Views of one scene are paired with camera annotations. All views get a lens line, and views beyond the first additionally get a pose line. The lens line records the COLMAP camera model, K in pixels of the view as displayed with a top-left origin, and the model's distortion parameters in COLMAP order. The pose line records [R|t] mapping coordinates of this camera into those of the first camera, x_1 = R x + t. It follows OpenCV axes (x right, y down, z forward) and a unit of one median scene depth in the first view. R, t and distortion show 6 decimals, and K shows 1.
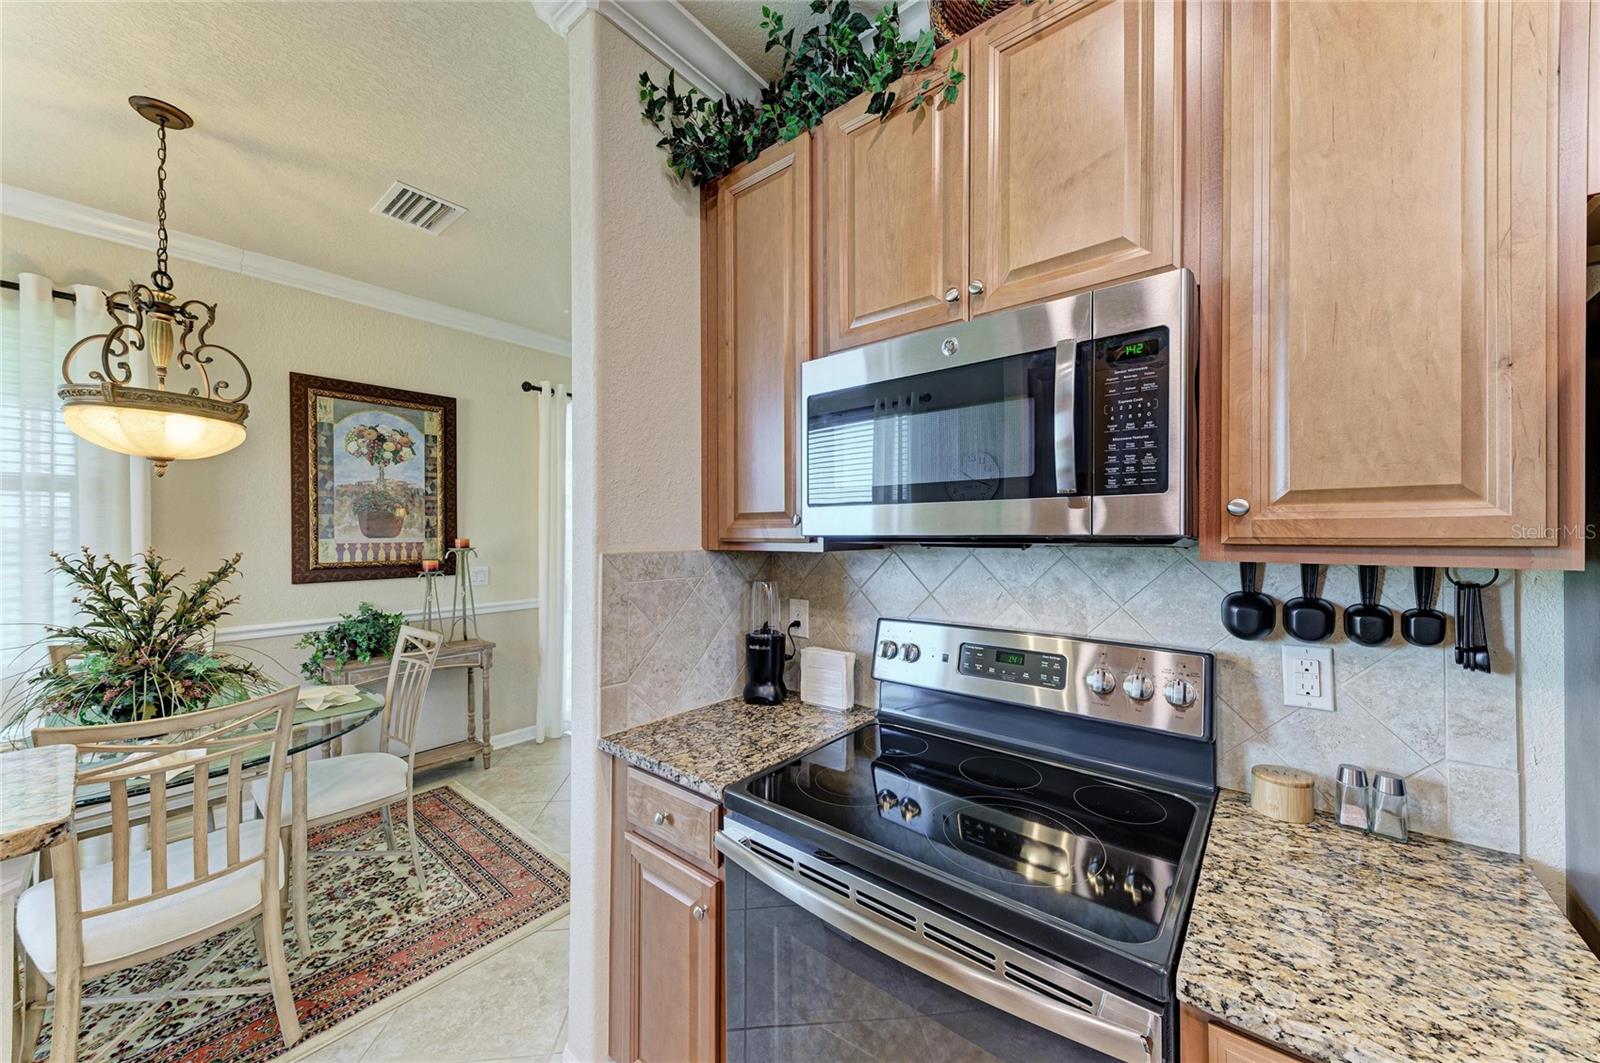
lens RADIAL K [[578.6, 0, 800.0], [0, 578.6, 531.5], [0, 0, 1]] dist [-0.000087, -0.000005]
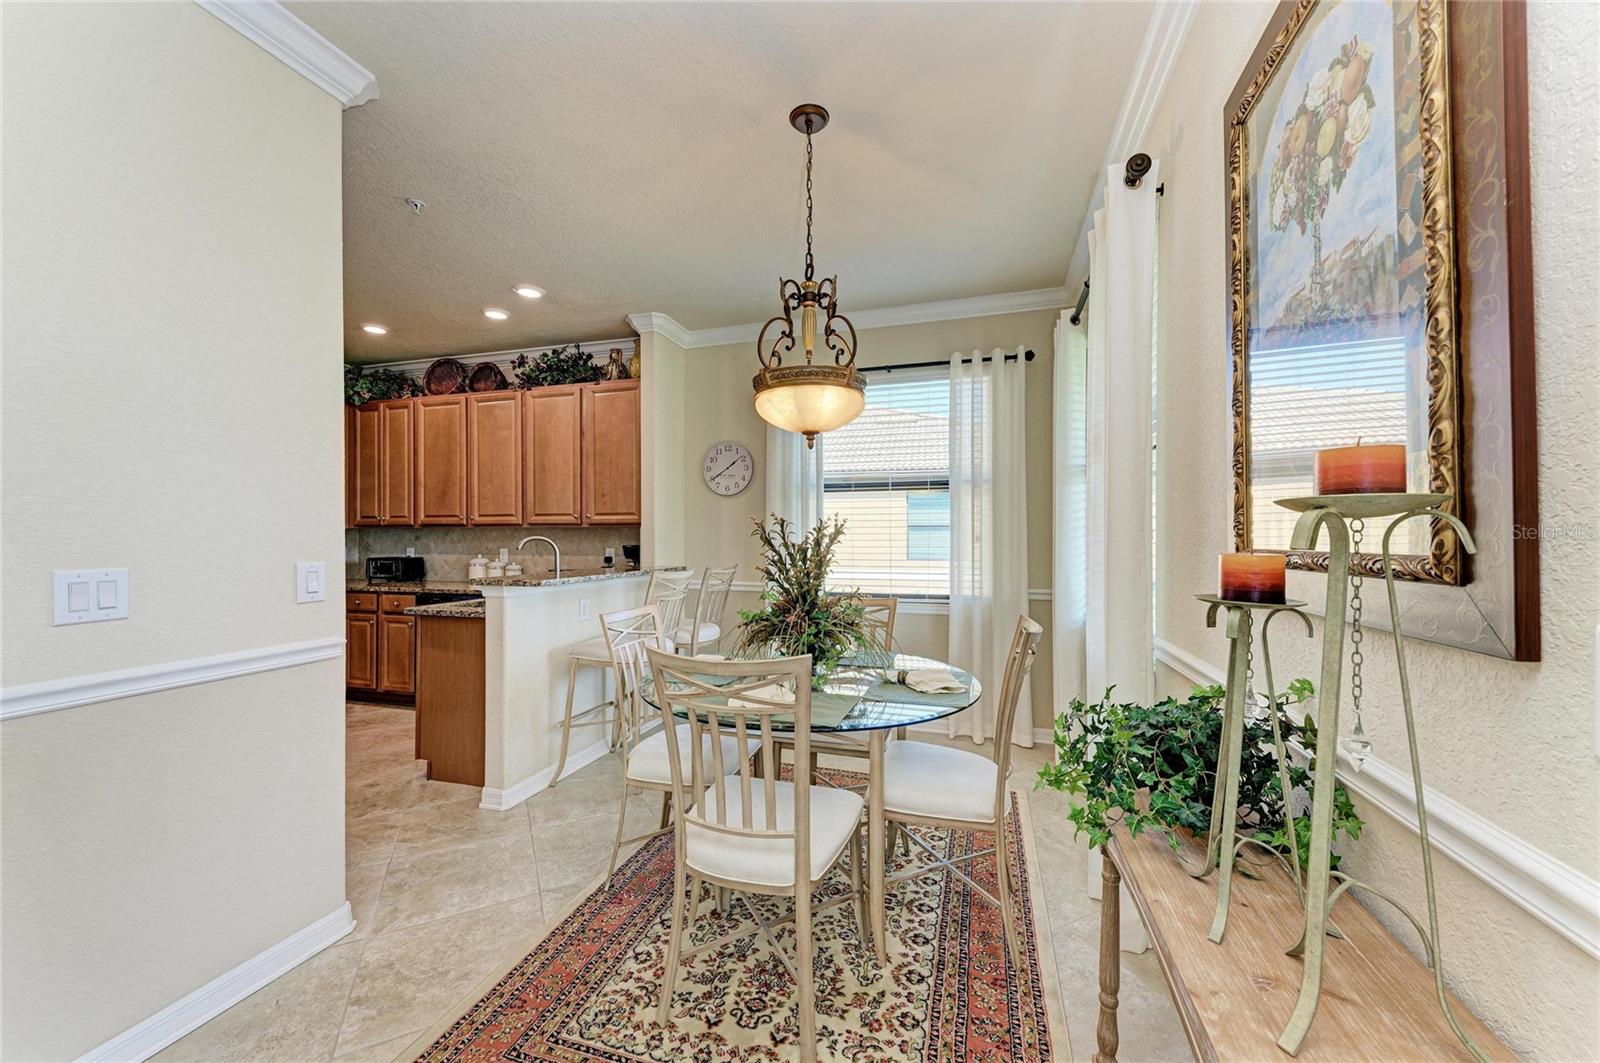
lens RADIAL K [[602.9, 0, 800.0], [0, 602.9, 531.5], [0, 0, 1]] dist [0.000483, 0.000037]
pose [[-0.925982, 0.001968, -0.377561, -0.567599], [0.005215, 0.999958, -0.007577, 0.064881], [0.377531, -0.008985, -0.925954, 1.801244]]
